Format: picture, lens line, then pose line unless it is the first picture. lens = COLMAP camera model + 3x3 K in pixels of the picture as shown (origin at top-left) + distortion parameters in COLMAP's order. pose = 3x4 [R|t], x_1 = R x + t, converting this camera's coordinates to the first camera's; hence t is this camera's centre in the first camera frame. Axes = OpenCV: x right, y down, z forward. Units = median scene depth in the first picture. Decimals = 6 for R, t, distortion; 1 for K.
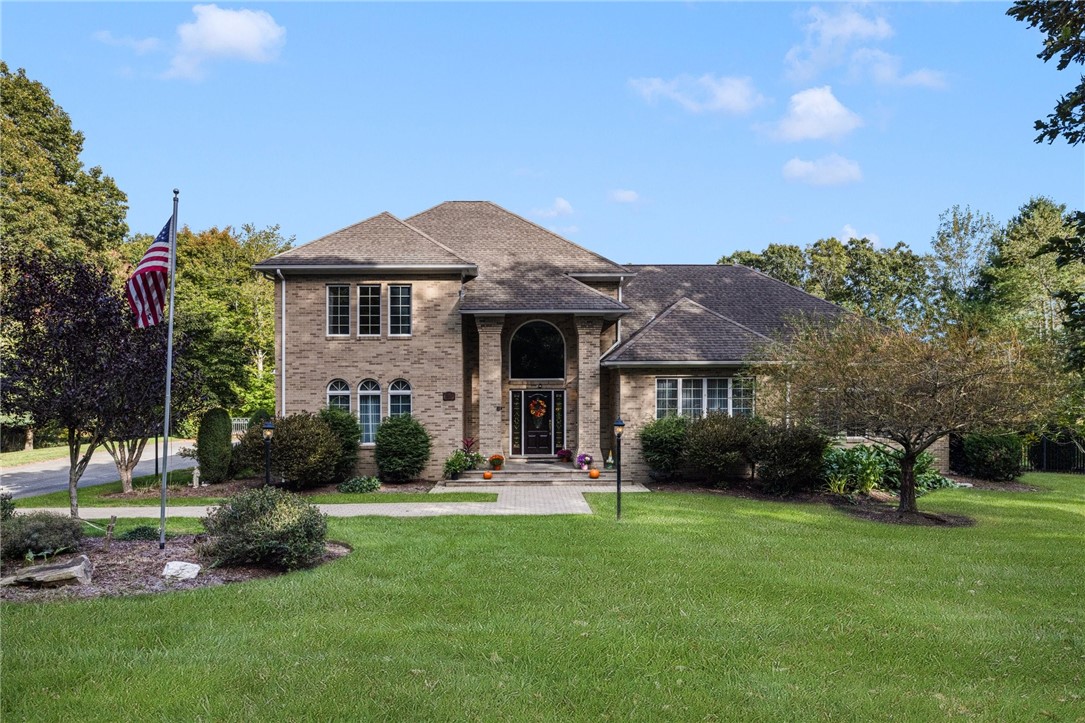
lens RADIAL K [[685.3, 0, 542.0], [0, 685.3, 369.2], [0, 0, 1]] dist [0.000089, -0.000800]
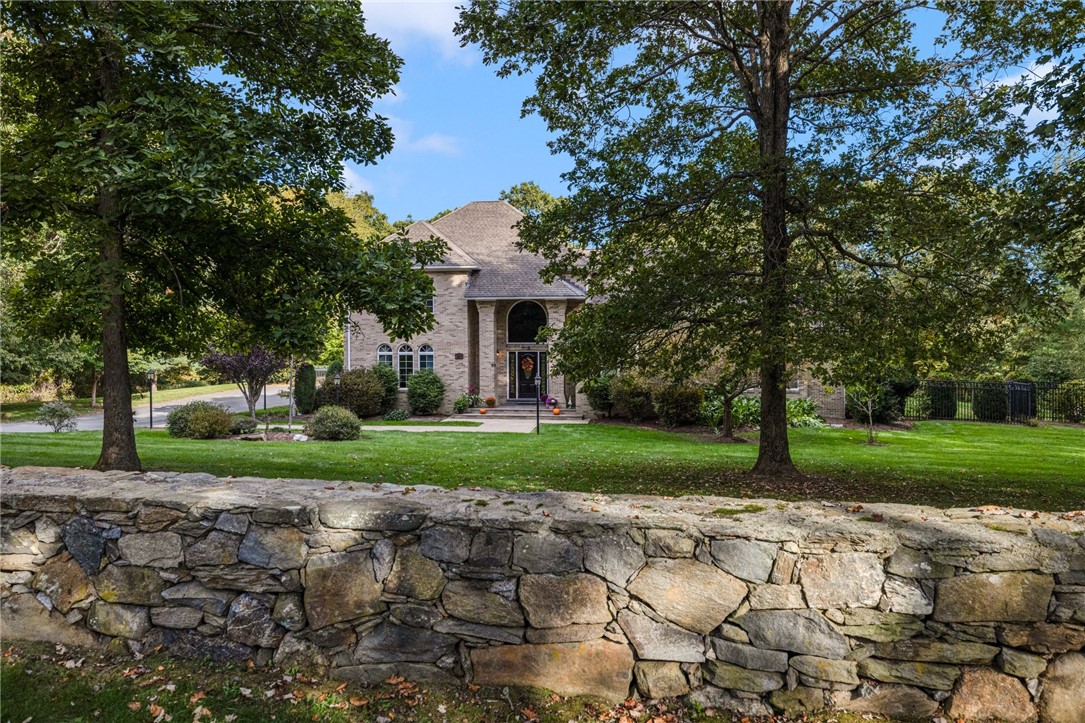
lens RADIAL K [[841.1, 0, 542.6], [0, 841.1, 357.2], [0, 0, 1]] dist [-0.000160, 0.000144]
pose [[0.988143, 0.008886, -0.153280, 0.311117], [0.001293, 0.997807, 0.066180, -0.076141], [0.153532, -0.065594, 0.985964, -0.717846]]
